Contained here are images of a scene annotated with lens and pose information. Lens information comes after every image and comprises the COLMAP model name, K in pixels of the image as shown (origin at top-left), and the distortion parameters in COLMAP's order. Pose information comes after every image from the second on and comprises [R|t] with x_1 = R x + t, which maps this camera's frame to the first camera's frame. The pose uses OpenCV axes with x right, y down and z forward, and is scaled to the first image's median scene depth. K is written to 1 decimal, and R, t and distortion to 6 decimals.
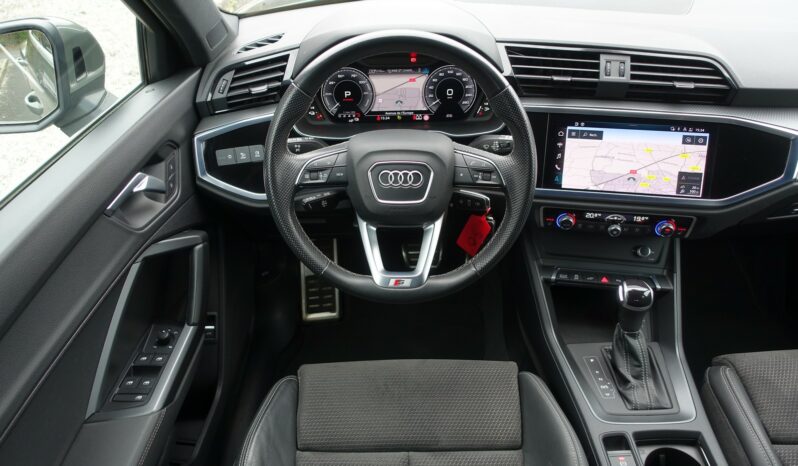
lens RADIAL K [[545.8, 0, 399.0], [0, 545.8, 233.0], [0, 0, 1]] dist [-0.004518, 0.003287]
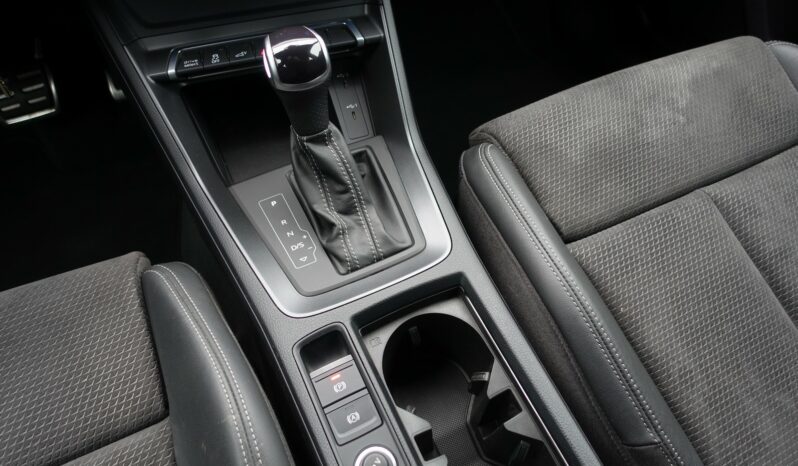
lens RADIAL K [[545.8, 0, 399.0], [0, 545.8, 233.0], [0, 0, 1]] dist [-0.004518, 0.003287]
pose [[0.904294, -0.334798, 0.264881, 0.330947], [0.235144, 0.908479, 0.345503, 0.106979], [-0.356313, -0.250151, 0.900259, 0.482242]]
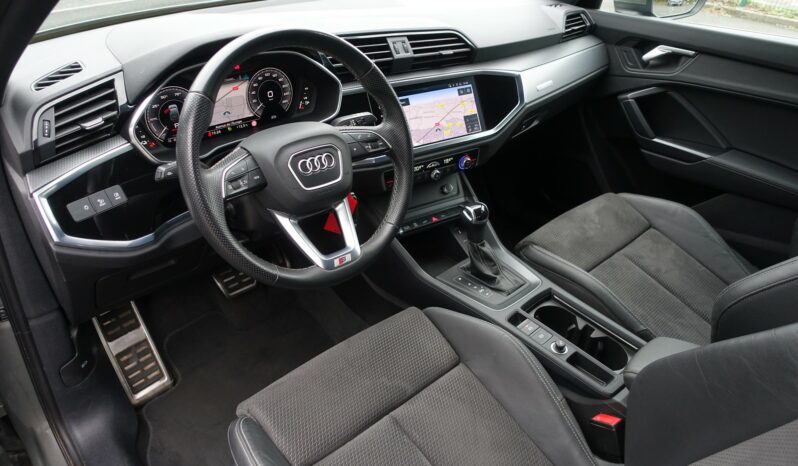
lens RADIAL K [[545.8, 0, 399.0], [0, 545.8, 233.0], [0, 0, 1]] dist [-0.004518, 0.003287]
pose [[0.744790, -0.321256, 0.584878, -0.462240], [0.355980, 0.932632, 0.058959, 0.016701], [-0.564416, 0.164293, 0.808976, 0.069542]]
